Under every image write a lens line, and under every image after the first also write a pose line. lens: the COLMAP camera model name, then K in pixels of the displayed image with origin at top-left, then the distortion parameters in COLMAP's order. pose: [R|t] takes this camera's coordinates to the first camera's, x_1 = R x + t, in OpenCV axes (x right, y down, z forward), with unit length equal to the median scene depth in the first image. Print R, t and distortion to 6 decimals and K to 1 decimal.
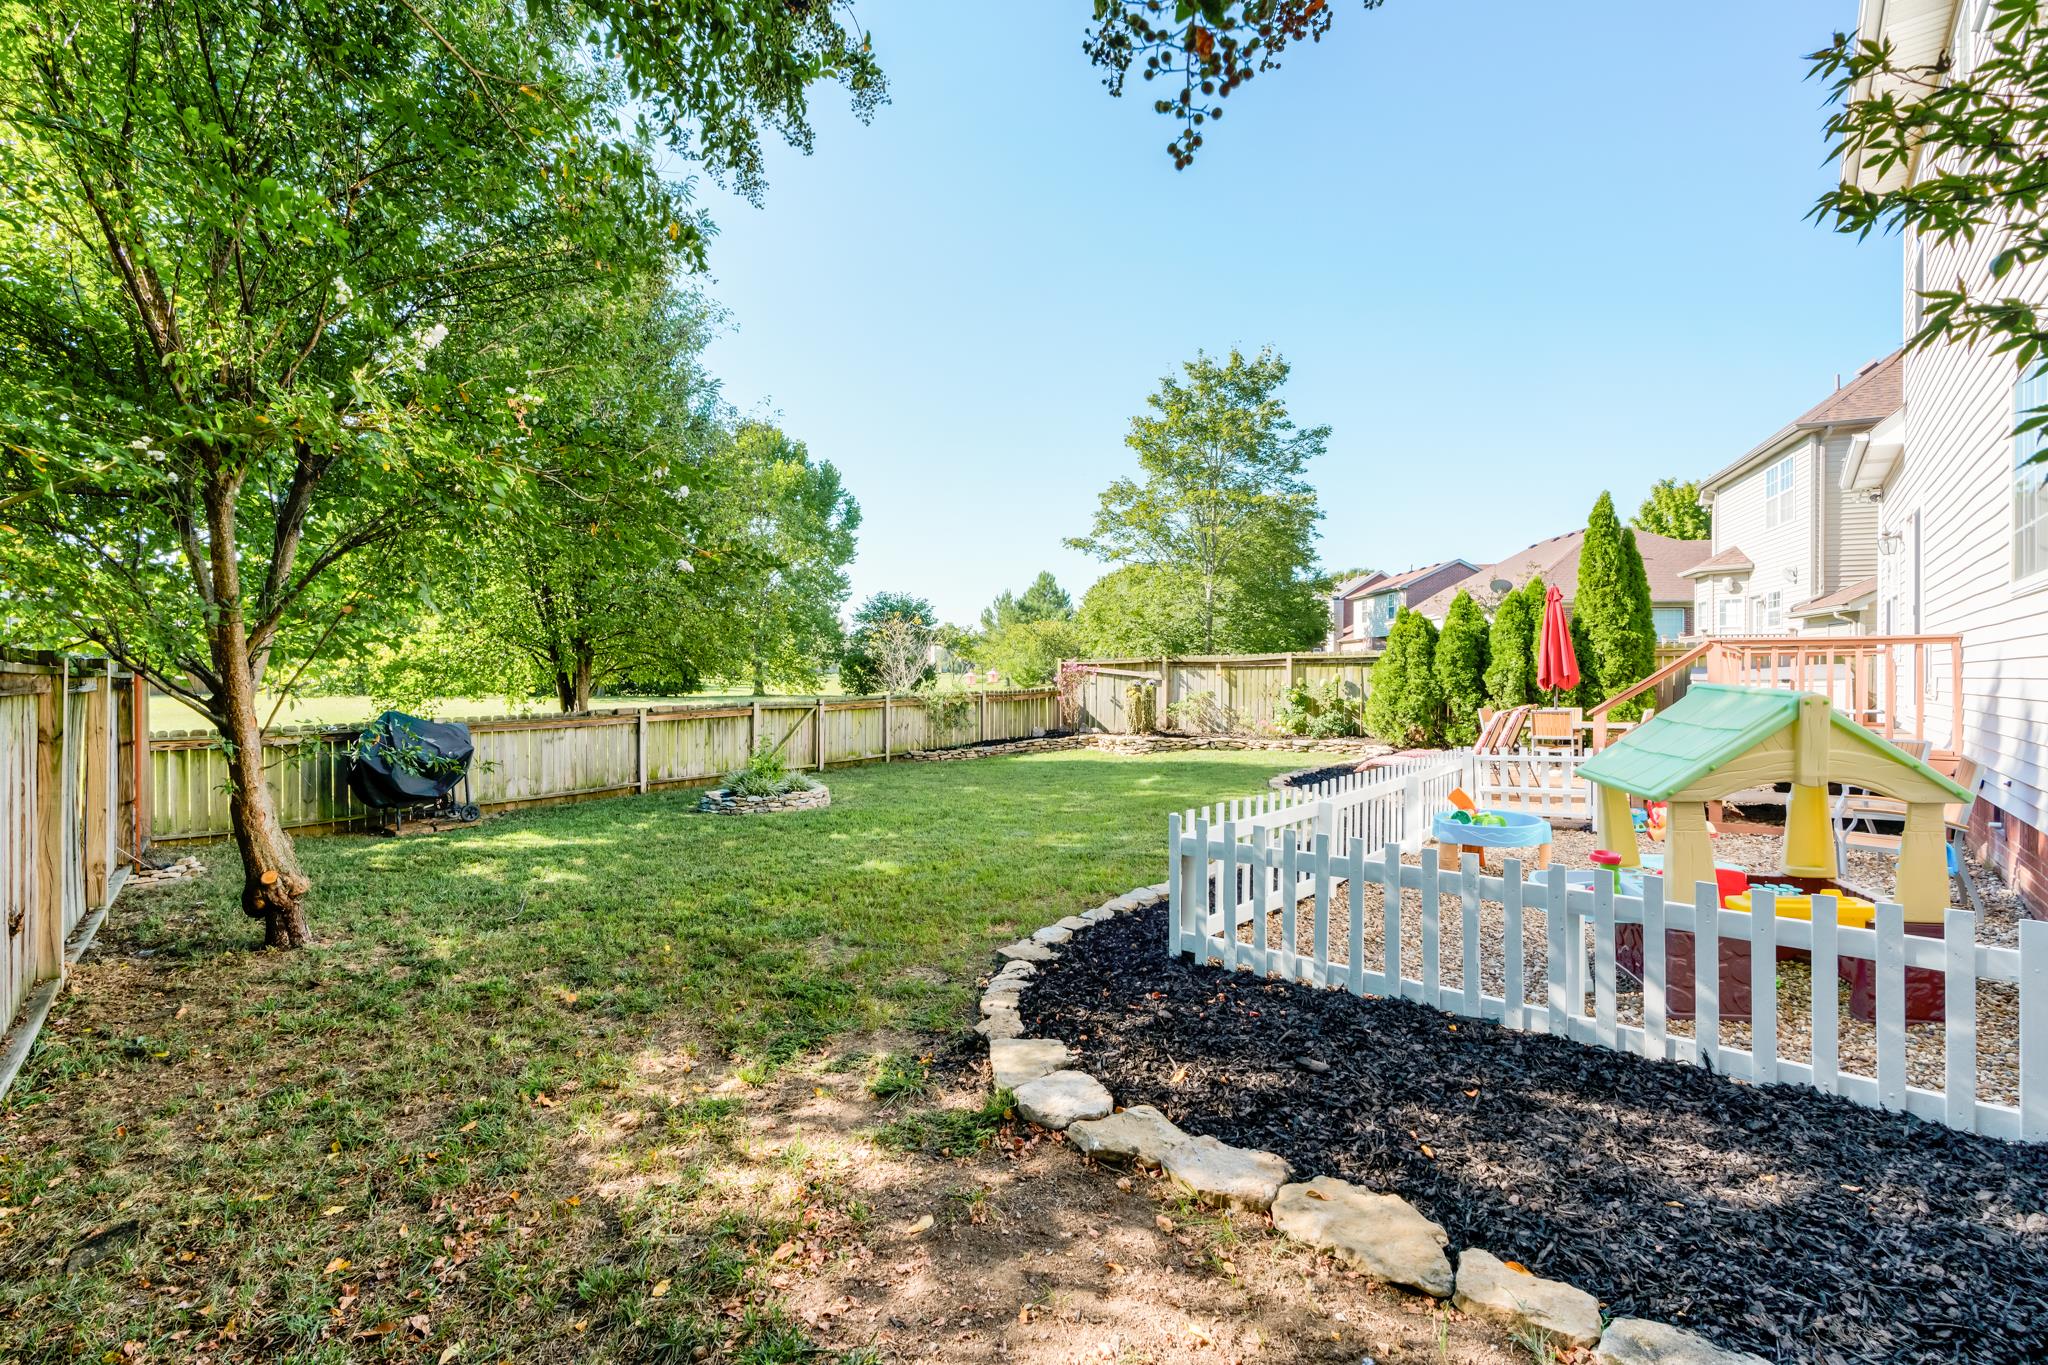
lens RADIAL K [[986.2, 0, 1017.8], [0, 986.2, 675.2], [0, 0, 1]] dist [-0.004438, 0.000897]
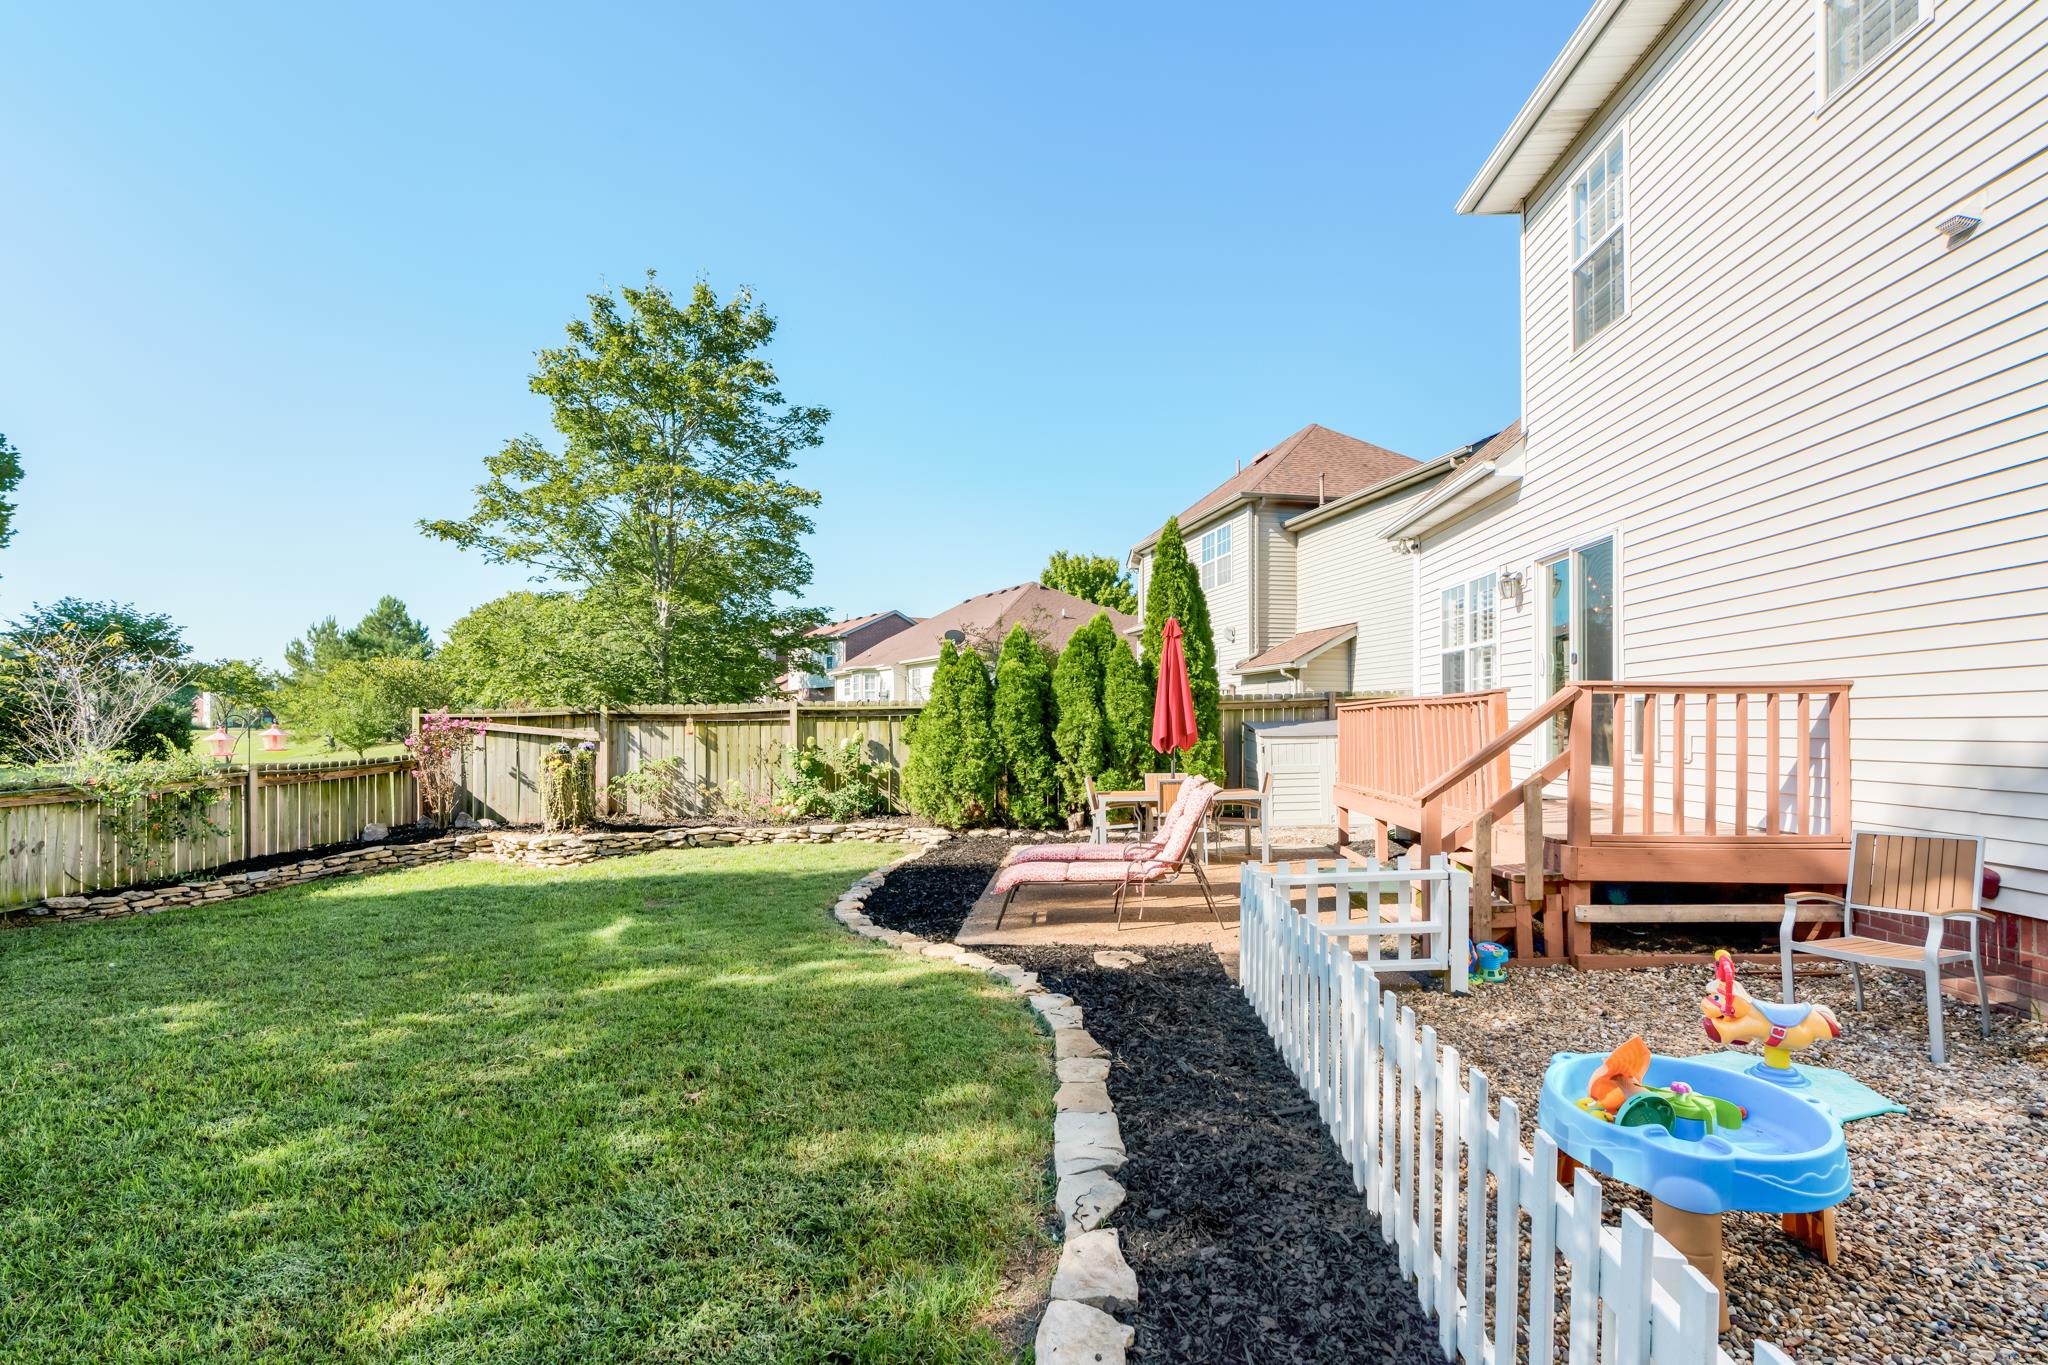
lens RADIAL K [[986.2, 0, 1043.9], [0, 986.2, 728.3], [0, 0, 1]] dist [-0.004438, 0.000897]
pose [[0.818151, -0.004240, 0.574988, 0.010249], [0.004351, 0.999990, 0.001184, -0.003461], [-0.574988, 0.001533, 0.818161, 0.289659]]
